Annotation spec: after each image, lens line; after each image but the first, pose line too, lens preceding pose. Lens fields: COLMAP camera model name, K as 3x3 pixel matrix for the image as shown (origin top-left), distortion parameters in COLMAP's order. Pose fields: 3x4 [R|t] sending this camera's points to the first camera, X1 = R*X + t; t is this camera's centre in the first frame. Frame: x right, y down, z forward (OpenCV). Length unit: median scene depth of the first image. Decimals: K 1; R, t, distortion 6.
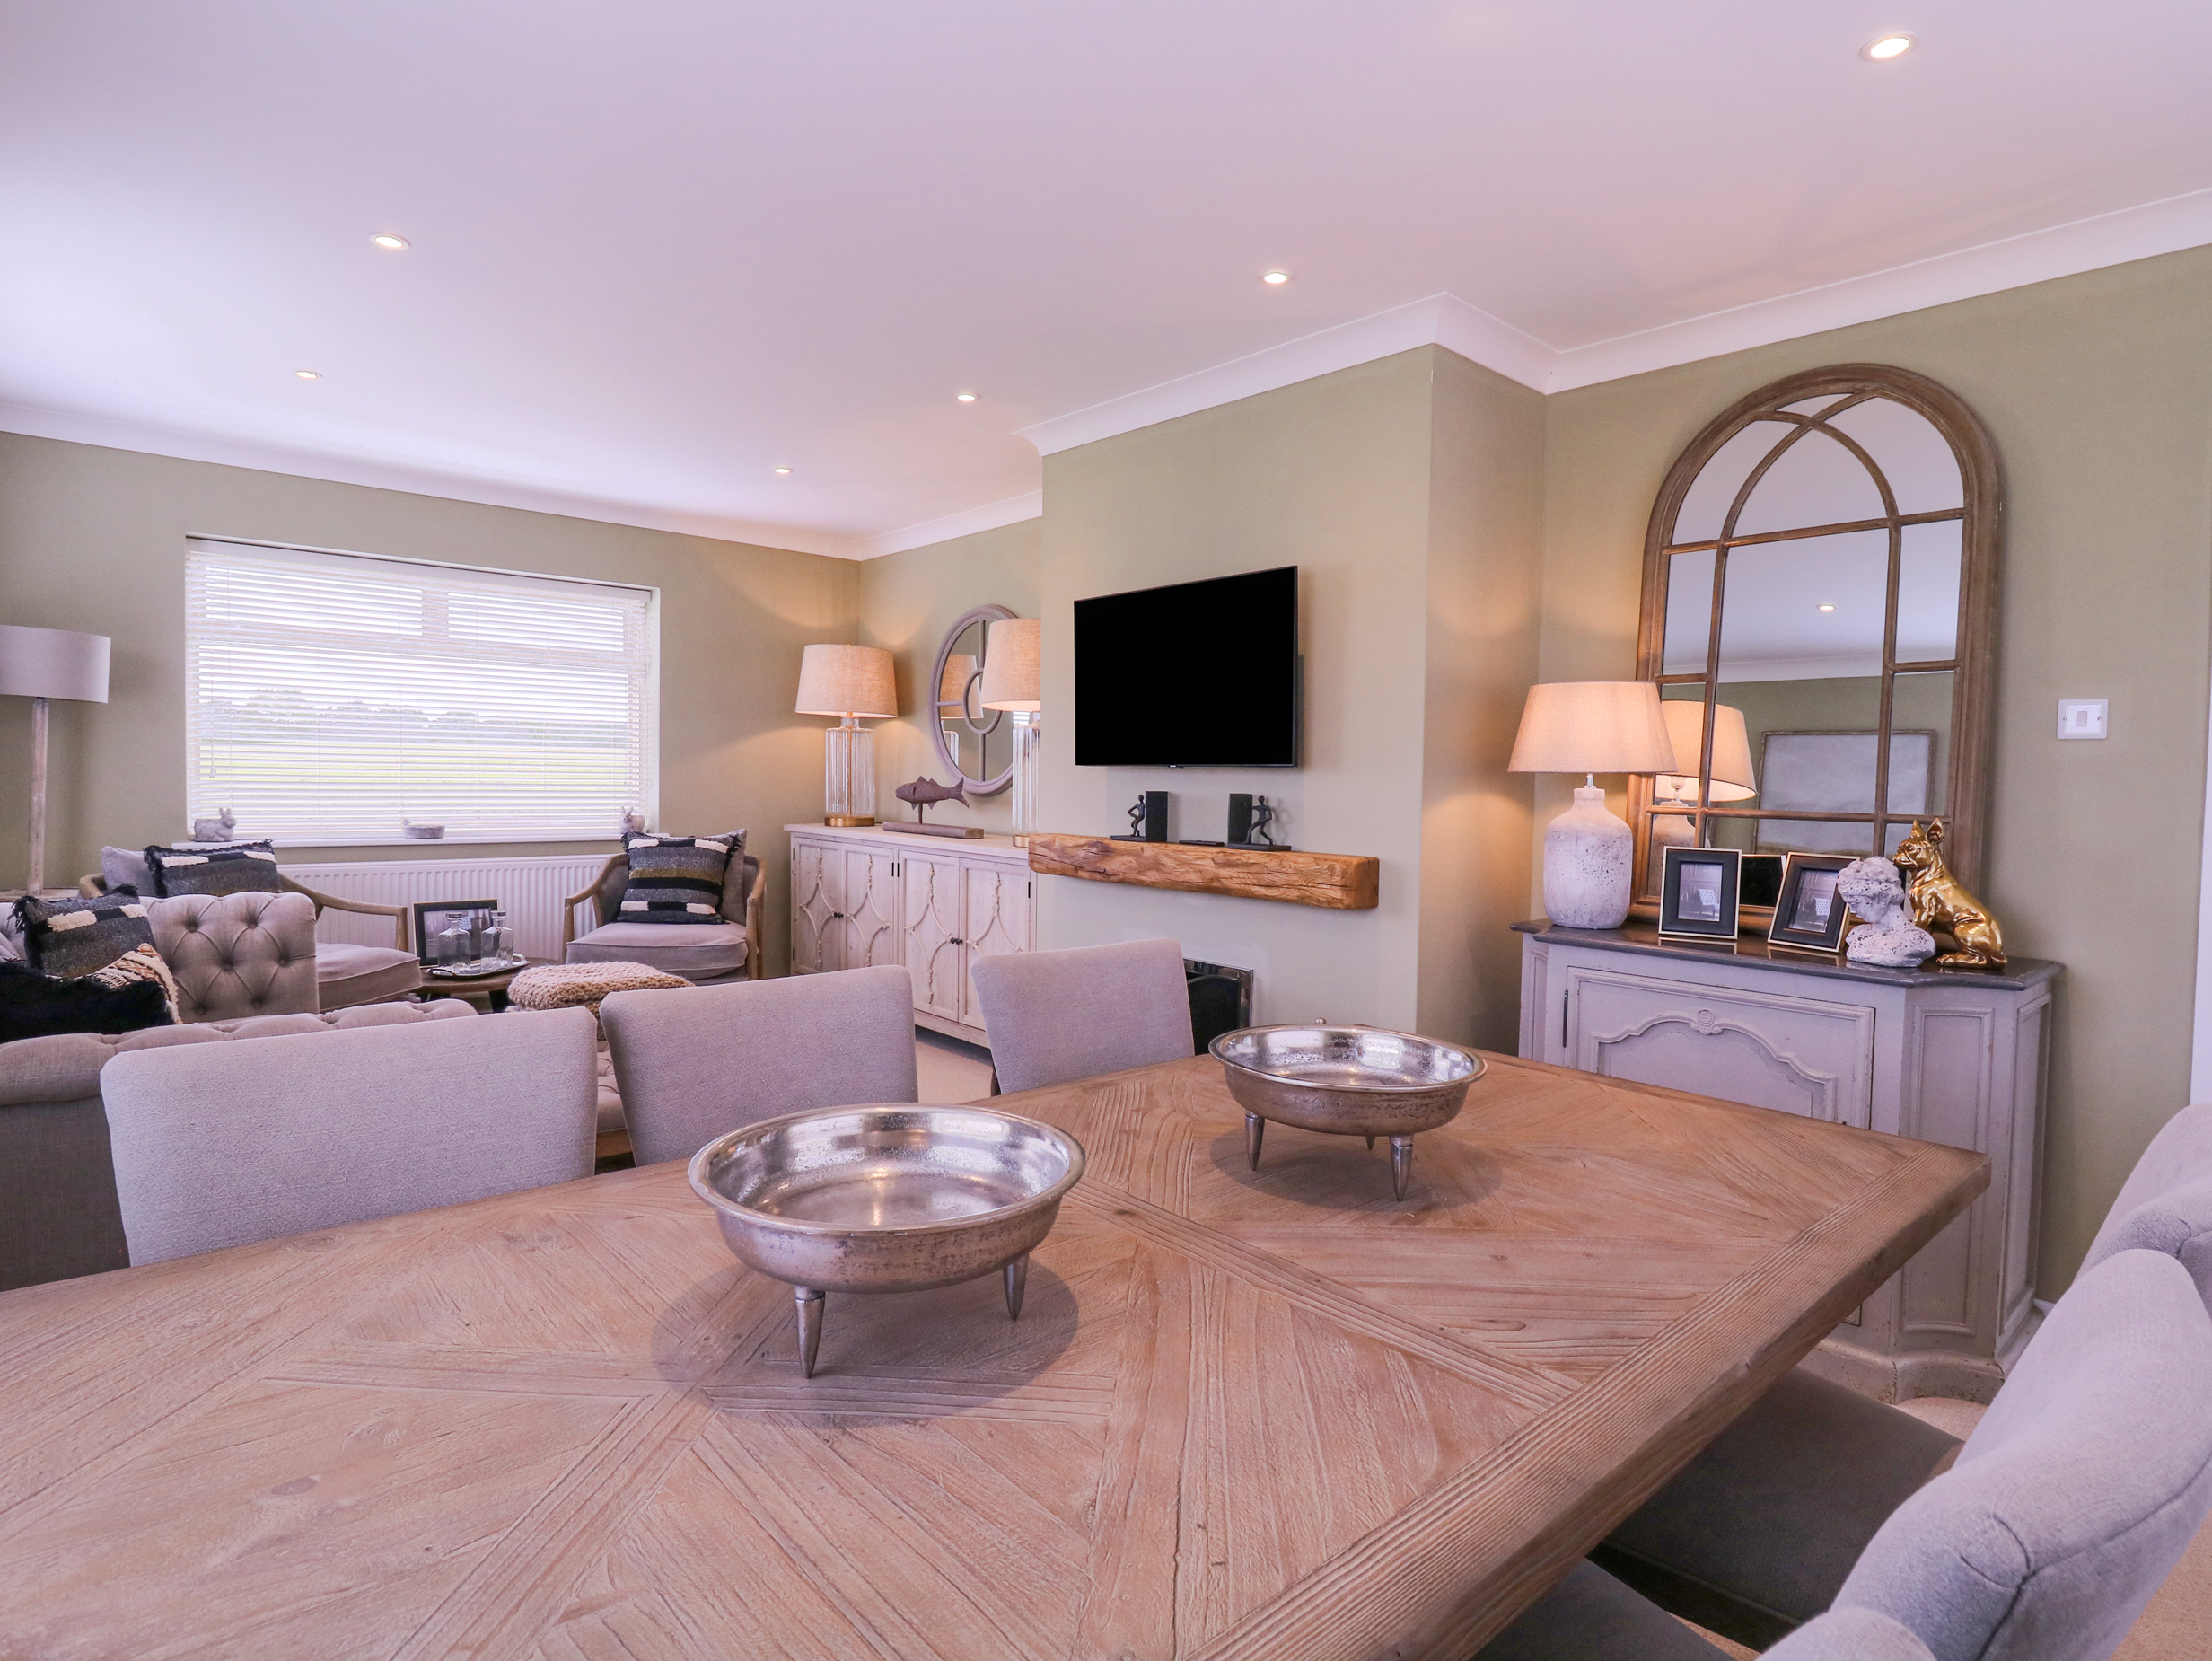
lens RADIAL K [[1157.8, 0, 1154.2], [0, 1157.8, 821.1], [0, 0, 1]] dist [-0.011201, -0.003653]
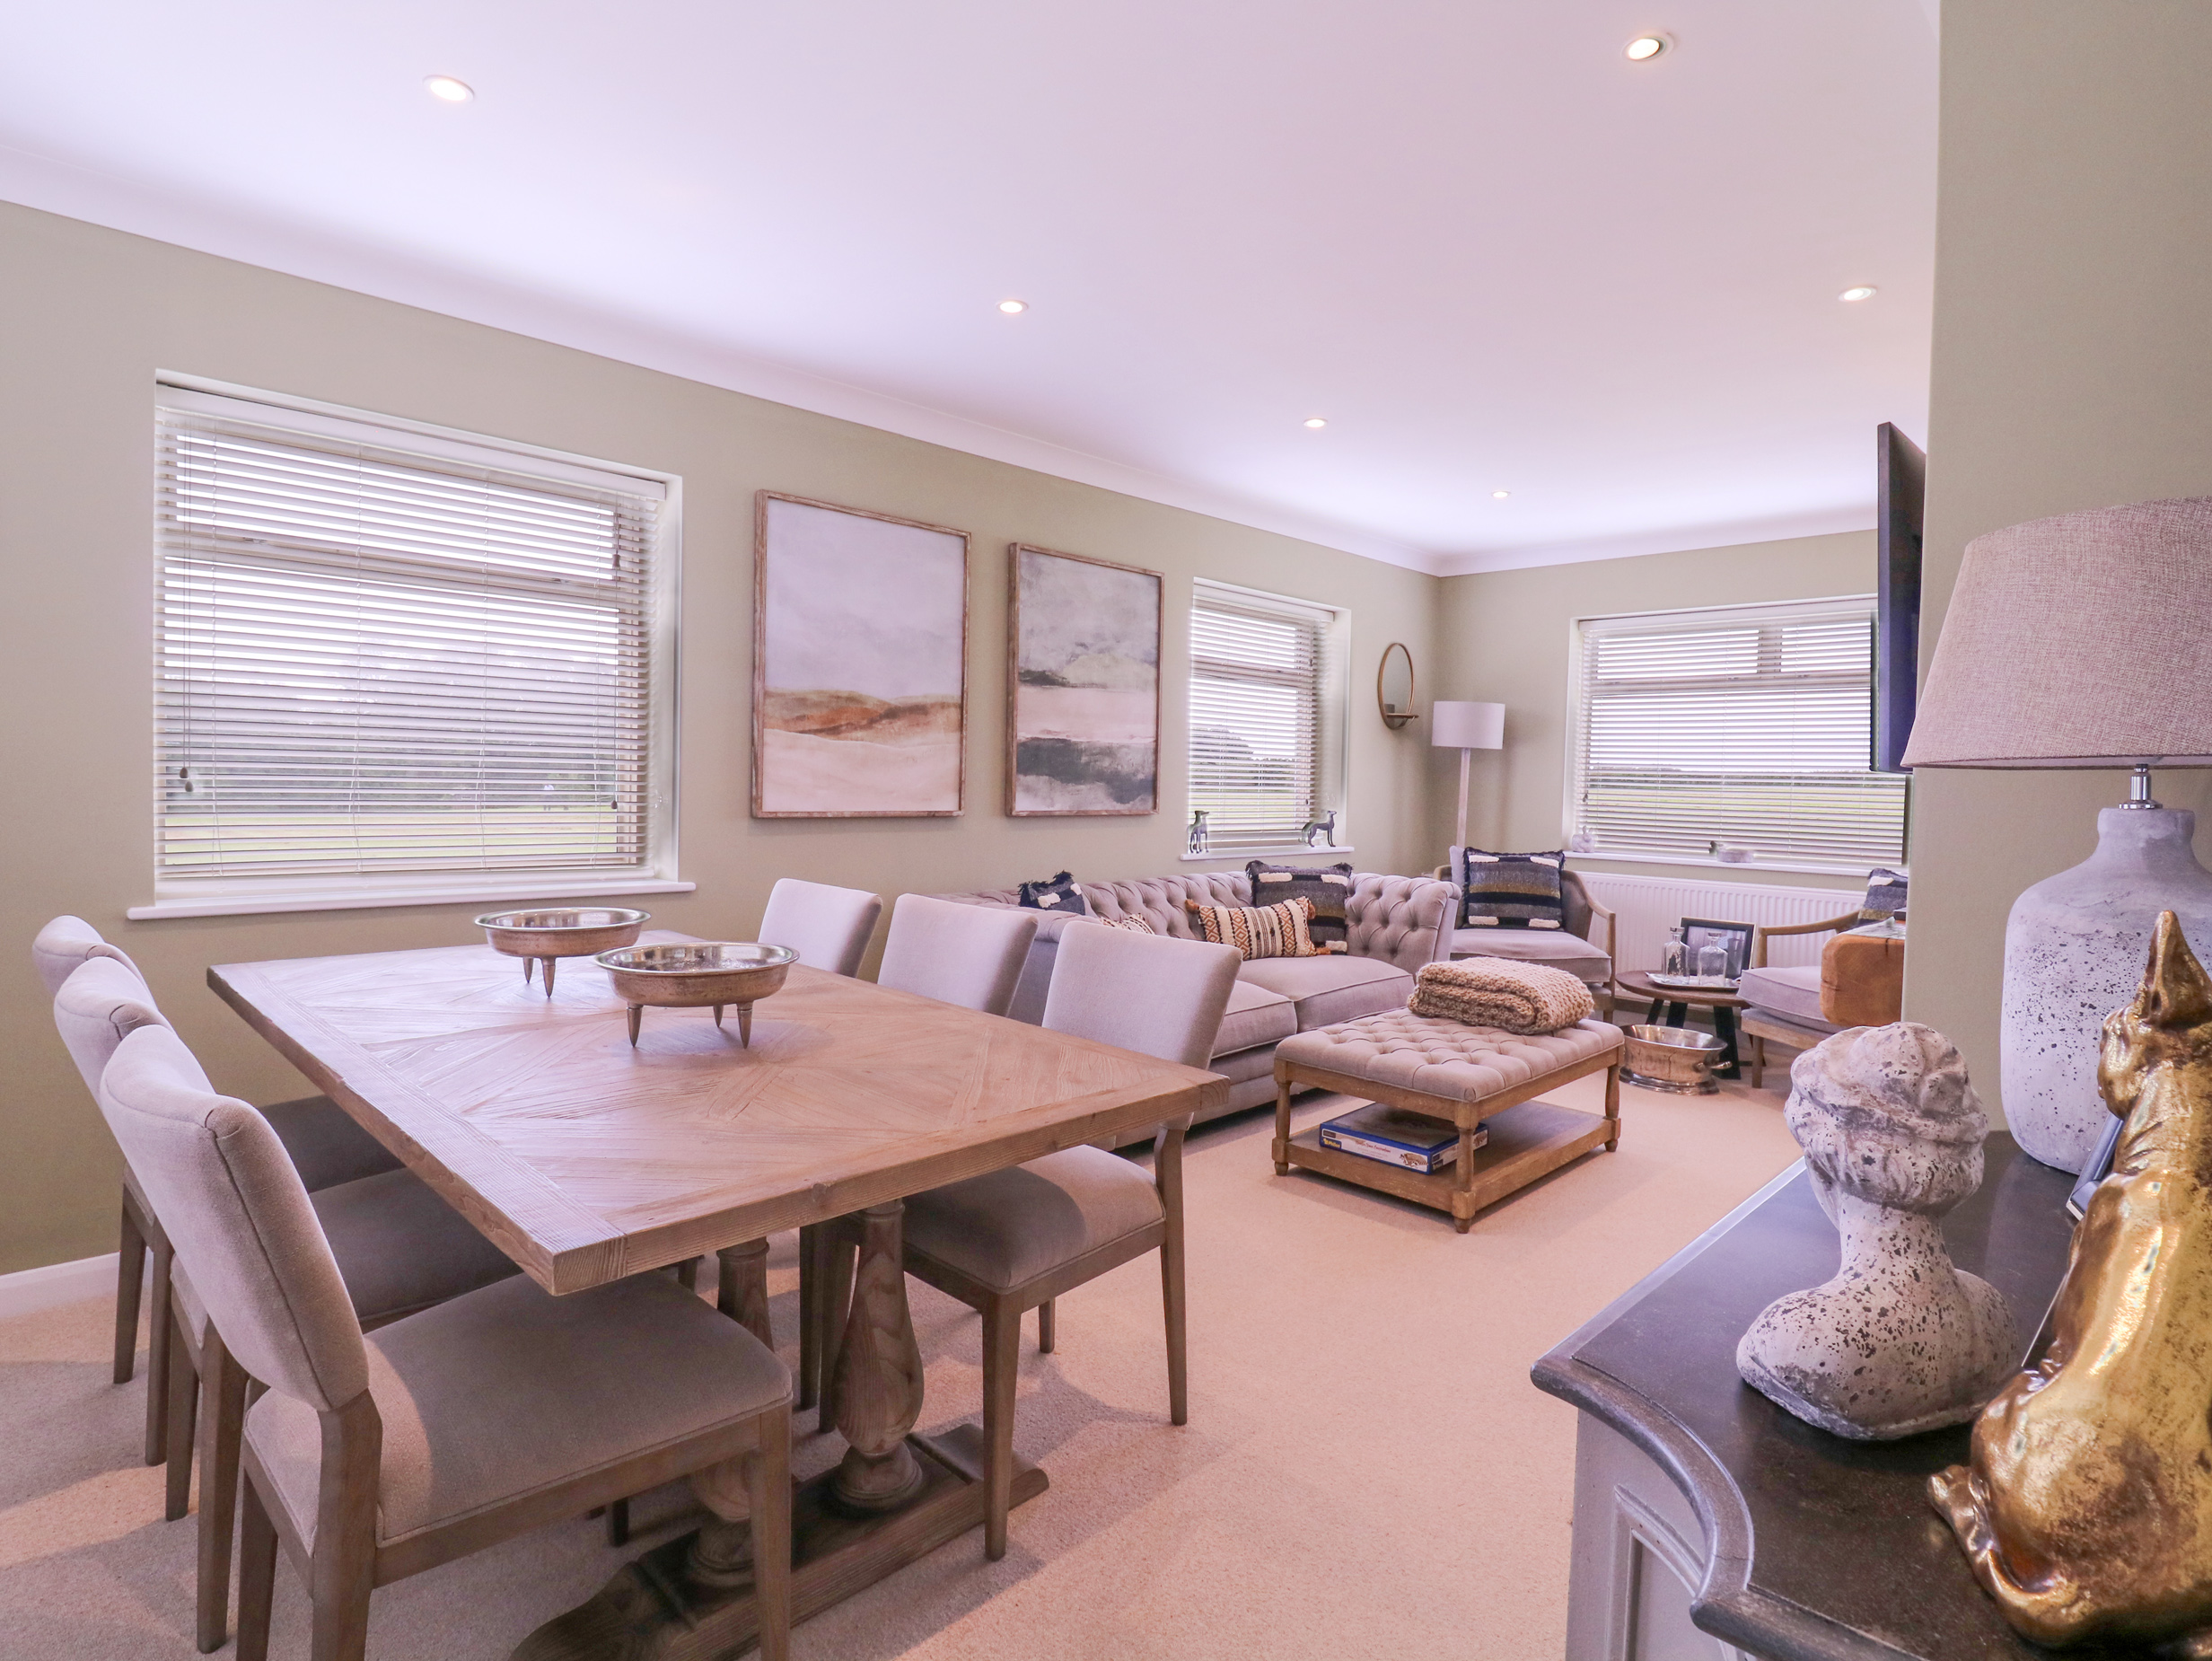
lens RADIAL K [[1157.8, 0, 1107.2], [0, 1157.8, 822.4], [0, 0, 1]] dist [-0.011201, -0.003653]
pose [[0.042180, 0.020617, -0.998897, 0.527069], [-0.062071, 0.997910, 0.017976, -0.006911], [0.997180, 0.061245, 0.043371, 0.467203]]
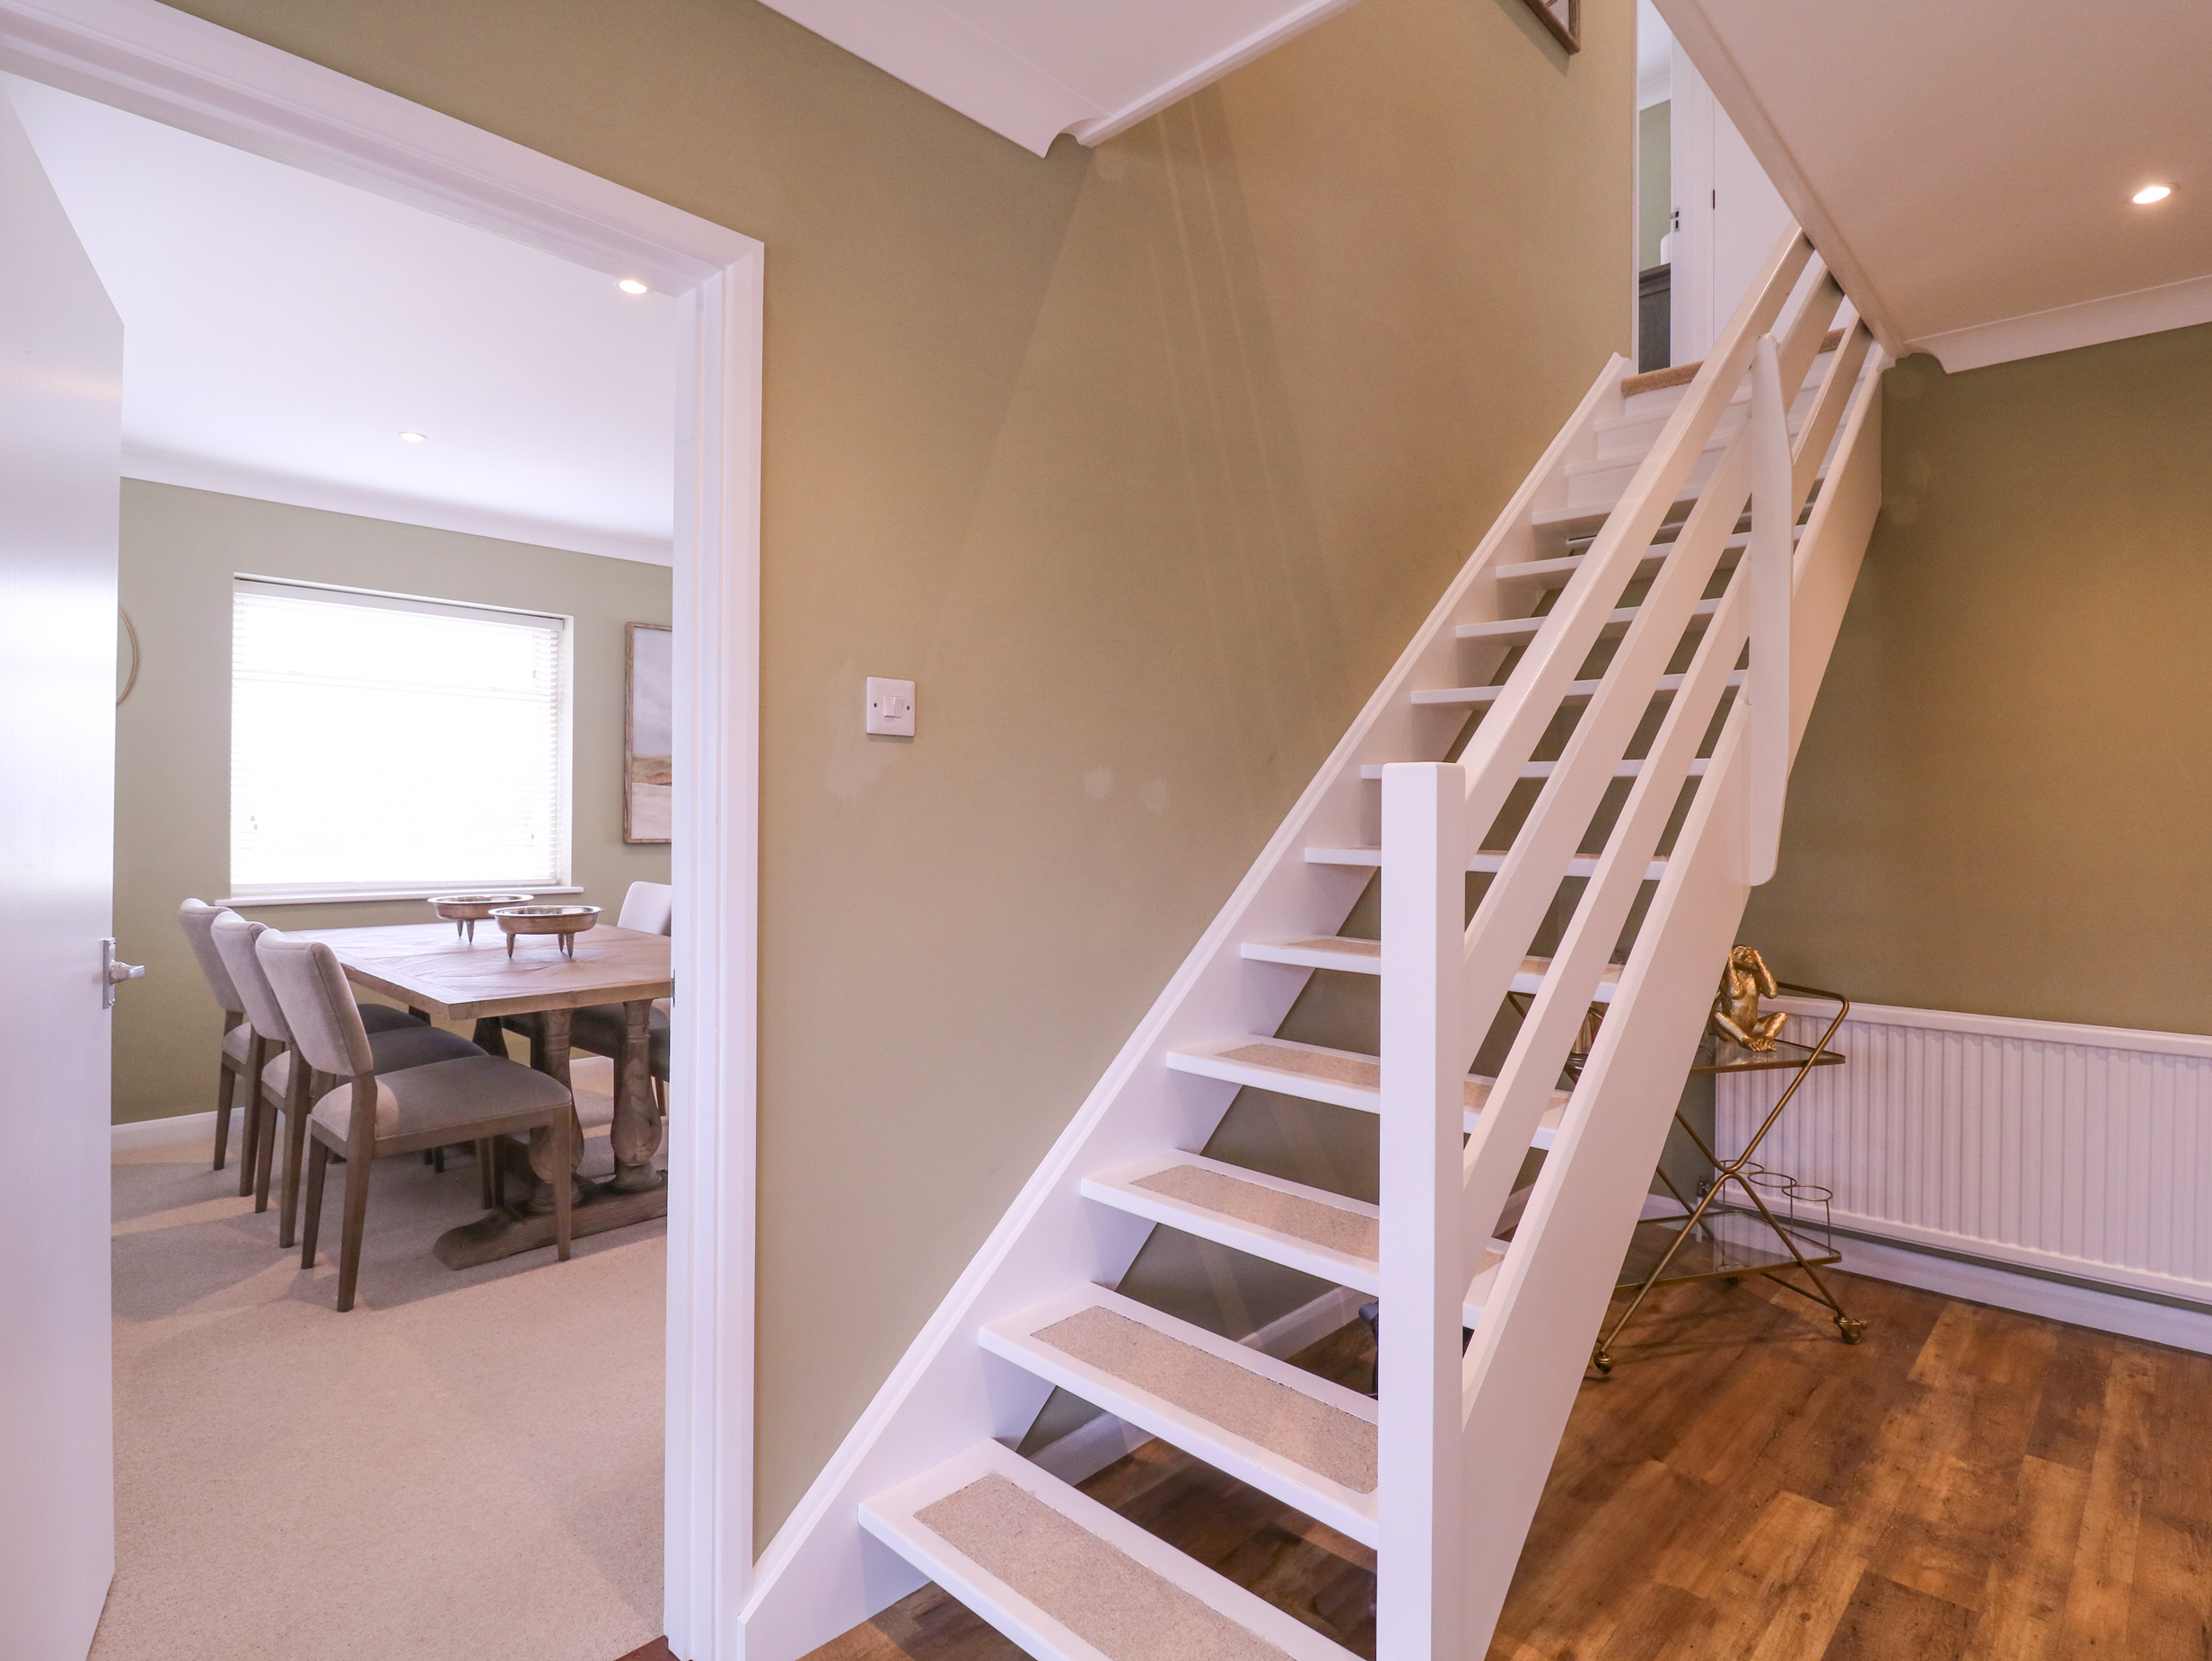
lens RADIAL K [[1157.8, 0, 1107.5], [0, 1157.8, 818.8], [0, 0, 1]] dist [-0.011201, -0.003653]
pose [[0.056966, -0.016558, -0.998239, 0.966767], [-0.045617, 0.998775, -0.019170, -0.004838], [0.997333, 0.046628, 0.056141, 0.706280]]
